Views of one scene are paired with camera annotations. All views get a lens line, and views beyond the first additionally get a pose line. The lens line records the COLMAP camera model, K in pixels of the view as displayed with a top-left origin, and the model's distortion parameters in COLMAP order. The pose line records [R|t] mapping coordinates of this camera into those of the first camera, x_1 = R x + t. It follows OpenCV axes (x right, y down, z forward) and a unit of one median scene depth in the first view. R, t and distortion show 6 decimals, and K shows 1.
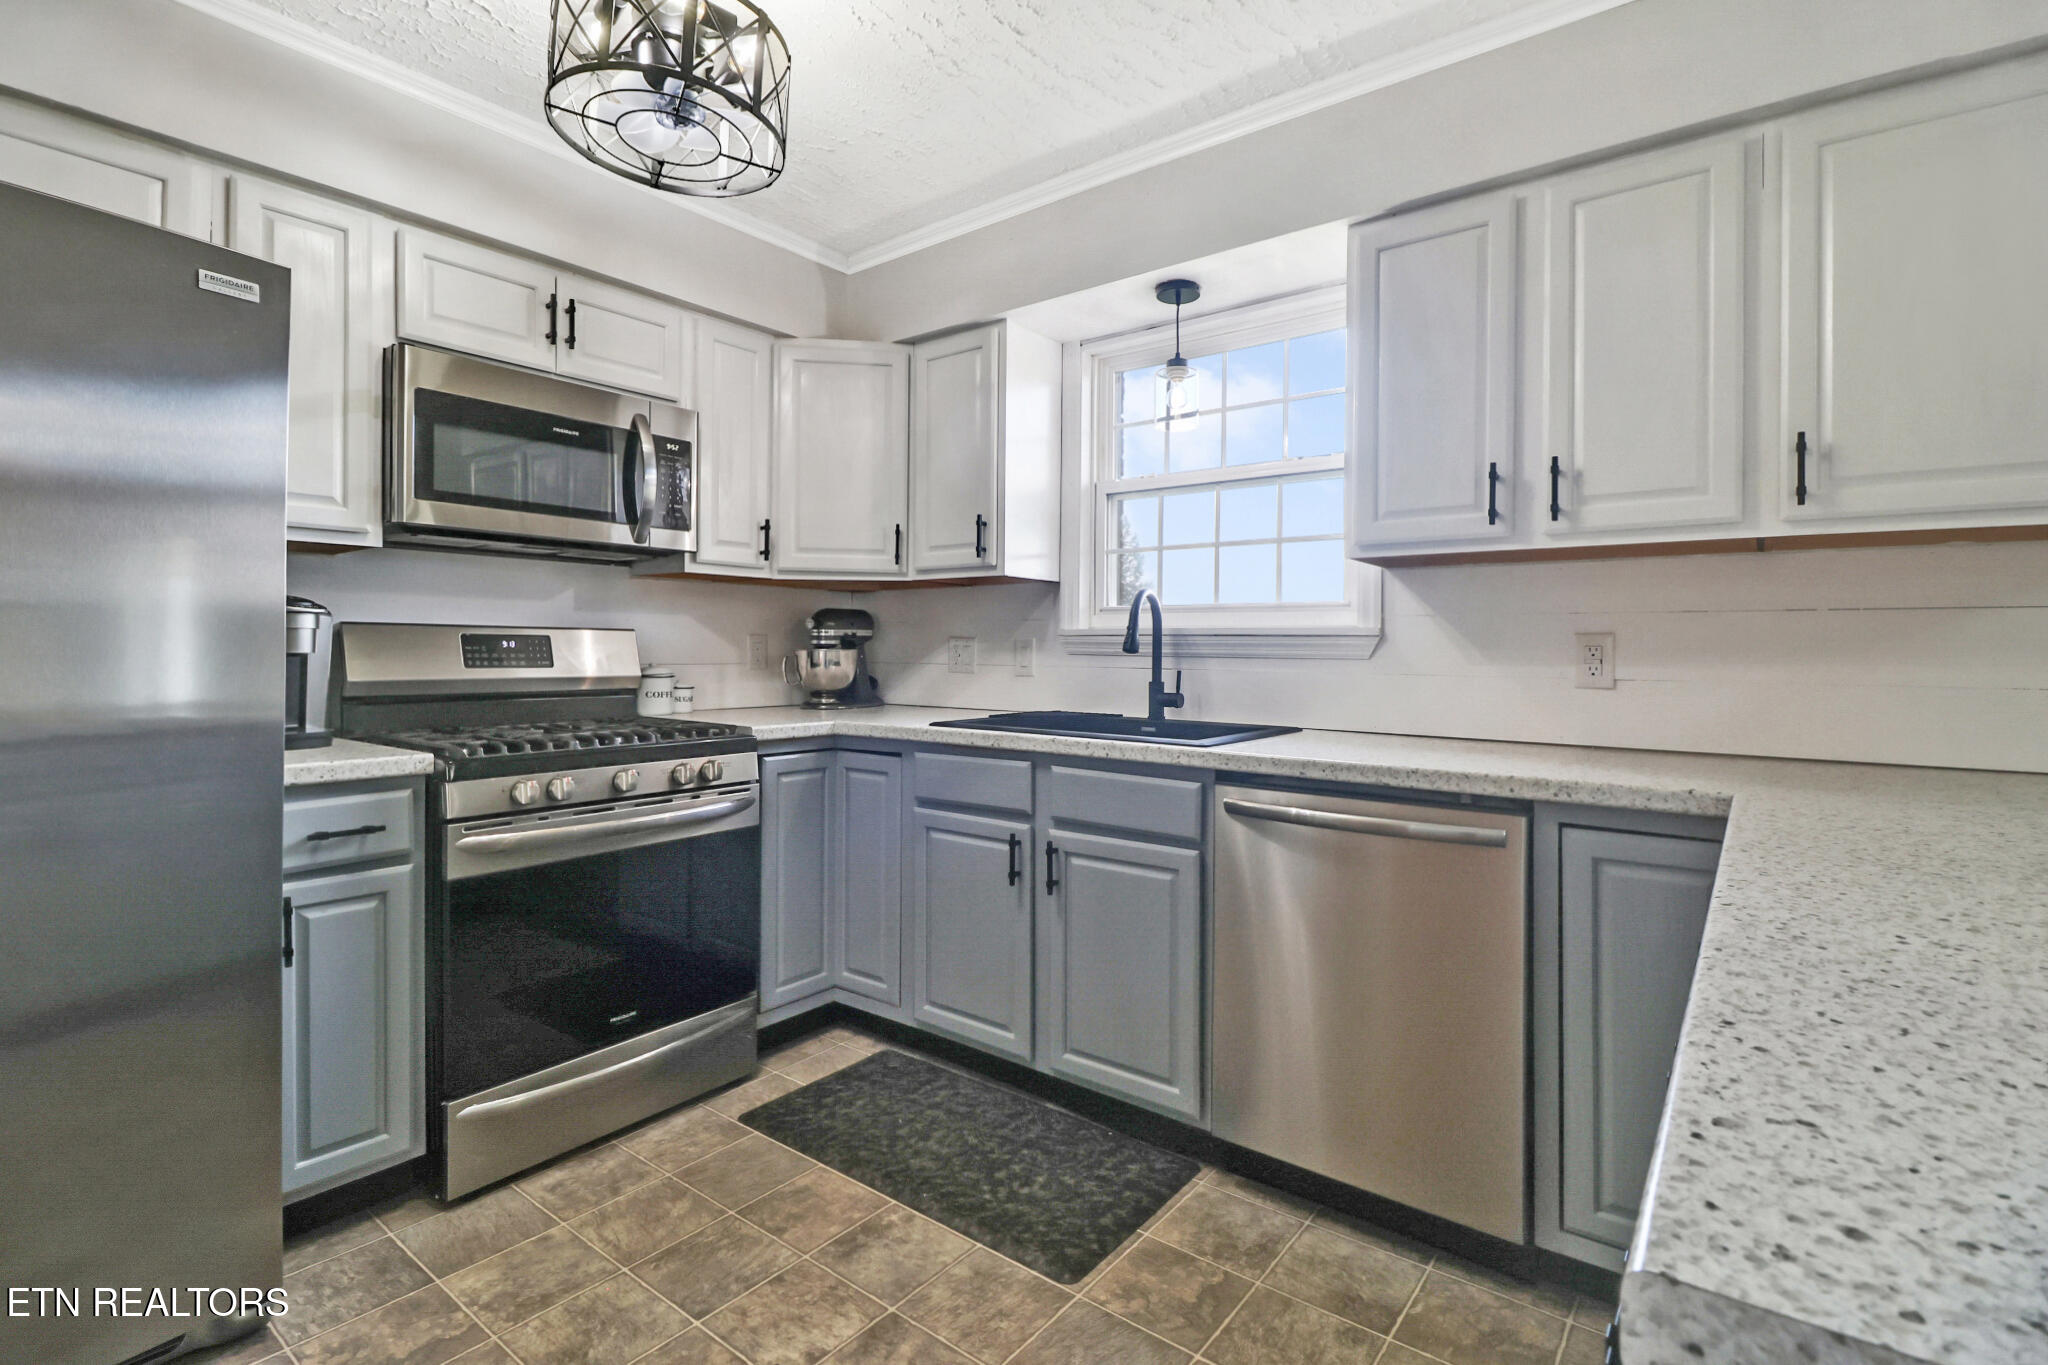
lens RADIAL K [[957.8, 0, 1031.5], [0, 957.8, 665.9], [0, 0, 1]] dist [0.000977, -0.000414]
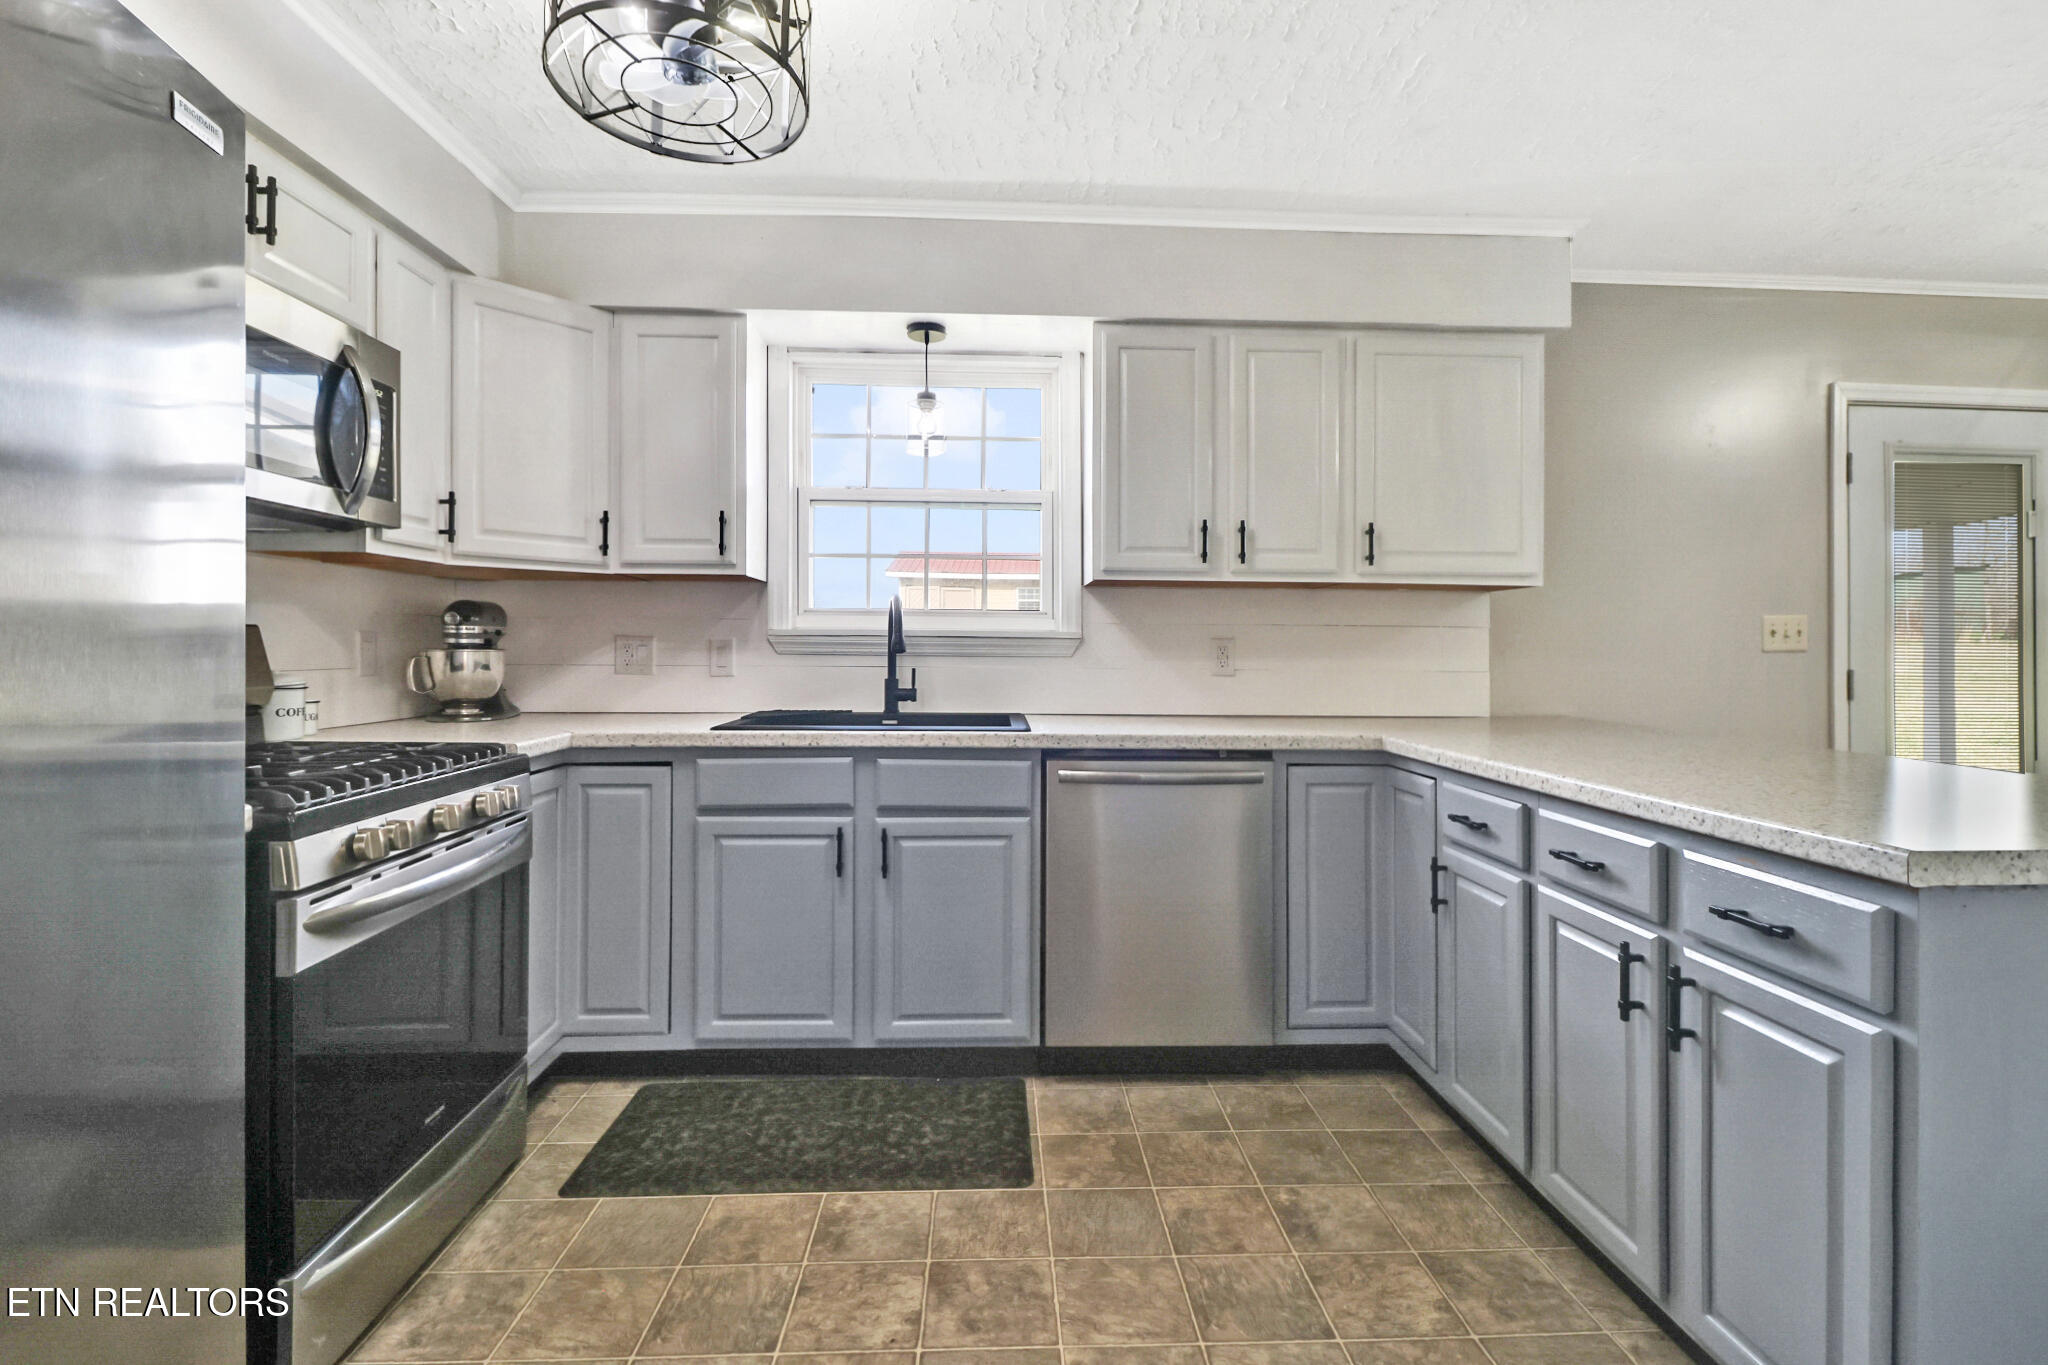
lens RADIAL K [[957.8, 0, 1027.8], [0, 957.8, 664.5], [0, 0, 1]] dist [0.000977, -0.000414]
pose [[0.763127, -0.014361, 0.646088, -0.518904], [0.010391, 0.999896, 0.009951, -0.010252], [-0.646164, -0.000880, 0.763198, 0.067052]]
